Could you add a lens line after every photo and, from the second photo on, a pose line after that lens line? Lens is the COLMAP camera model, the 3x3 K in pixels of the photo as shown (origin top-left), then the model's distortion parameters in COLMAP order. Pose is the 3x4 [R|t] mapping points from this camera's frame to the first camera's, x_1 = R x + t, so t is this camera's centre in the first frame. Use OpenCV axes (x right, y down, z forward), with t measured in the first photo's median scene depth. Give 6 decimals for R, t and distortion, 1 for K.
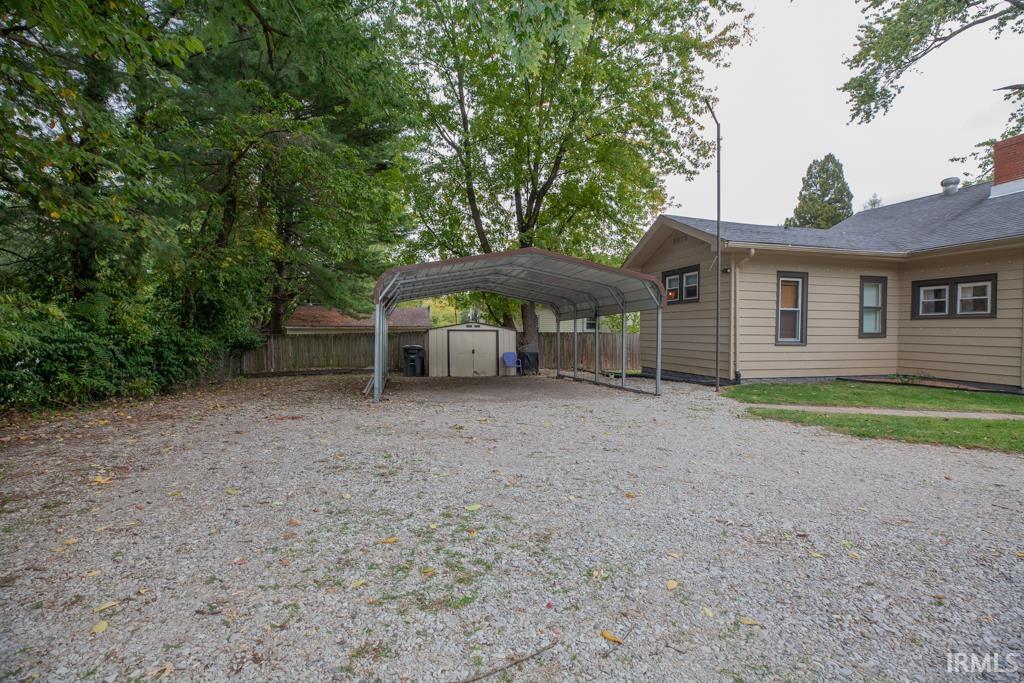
lens RADIAL K [[465.0, 0, 508.8], [0, 465.0, 341.8], [0, 0, 1]] dist [-0.042502, 0.012851]
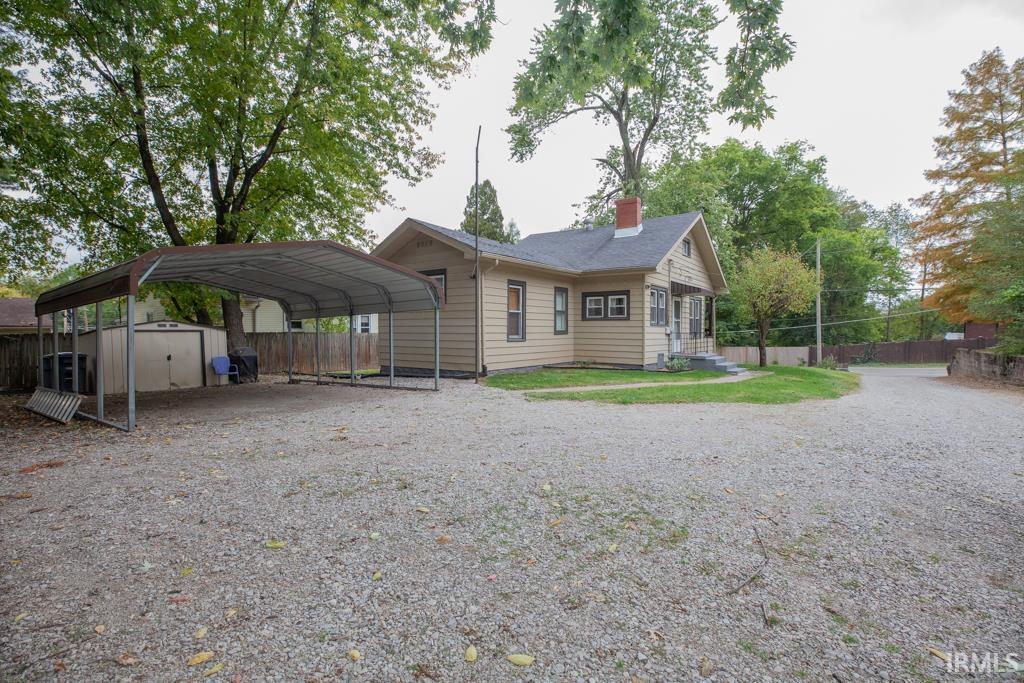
lens RADIAL K [[483.5, 0, 503.7], [0, 483.5, 343.0], [0, 0, 1]] dist [-0.047586, 0.015134]
pose [[0.765397, -0.021488, 0.643199, -0.220807], [0.019028, 0.999761, 0.010757, -0.002032], [-0.643277, 0.004005, 0.765623, 0.041225]]
